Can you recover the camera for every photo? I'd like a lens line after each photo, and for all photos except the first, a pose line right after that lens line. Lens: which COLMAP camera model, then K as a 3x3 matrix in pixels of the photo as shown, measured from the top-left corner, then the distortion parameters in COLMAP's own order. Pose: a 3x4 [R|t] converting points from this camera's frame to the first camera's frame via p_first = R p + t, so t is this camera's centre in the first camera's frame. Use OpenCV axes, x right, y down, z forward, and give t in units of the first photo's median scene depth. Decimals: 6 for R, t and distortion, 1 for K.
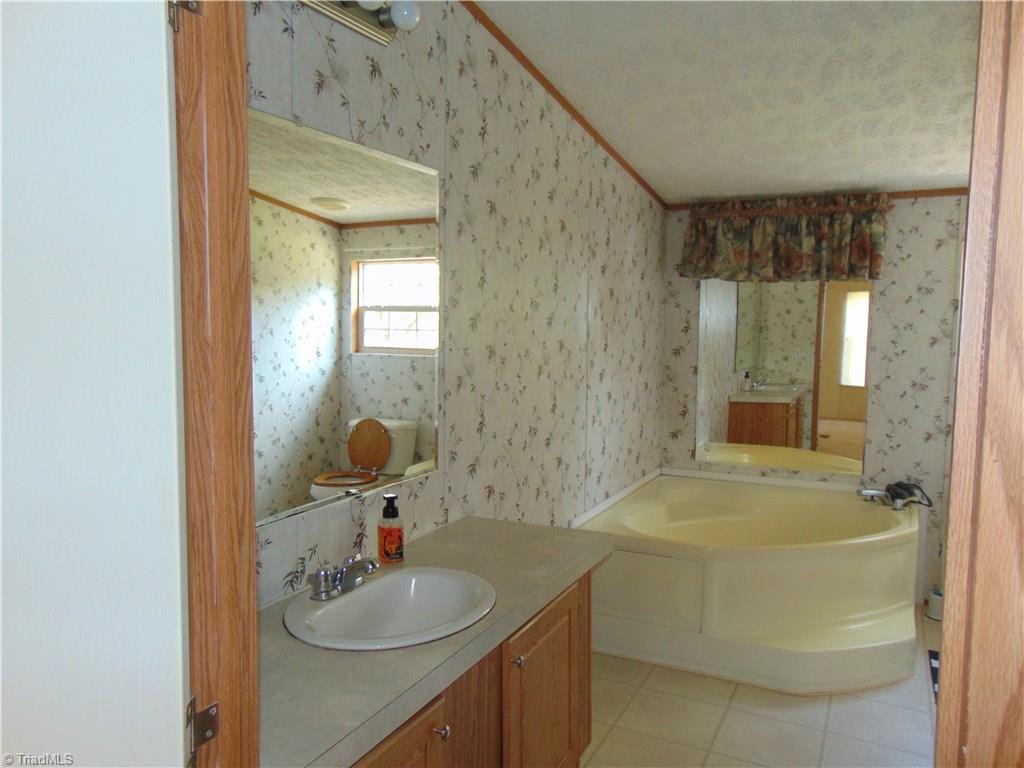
lens RADIAL K [[766.1, 0, 513.9], [0, 766.1, 389.0], [0, 0, 1]] dist [-0.032339, 0.080724]
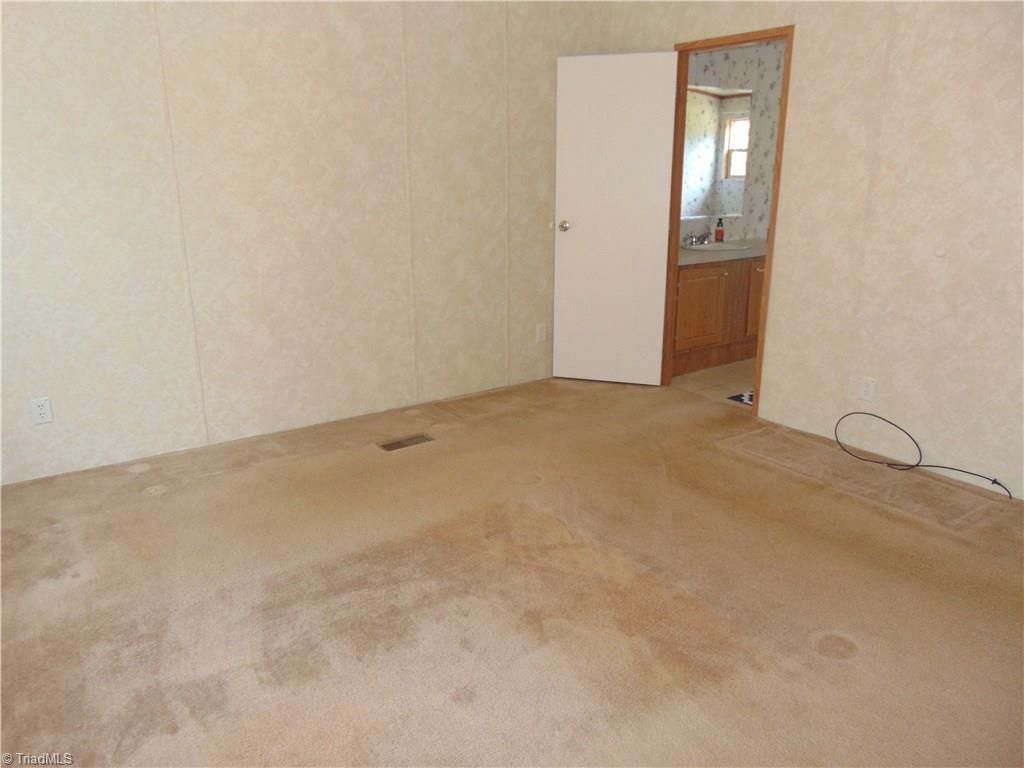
lens RADIAL K [[766.1, 0, 513.9], [0, 766.1, 389.0], [0, 0, 1]] dist [-0.032339, 0.080724]
pose [[0.881383, 0.116272, -0.457870, 0.202770], [-0.025824, 0.979647, 0.199061, 0.082750], [0.471696, -0.163625, 0.866447, -0.726087]]
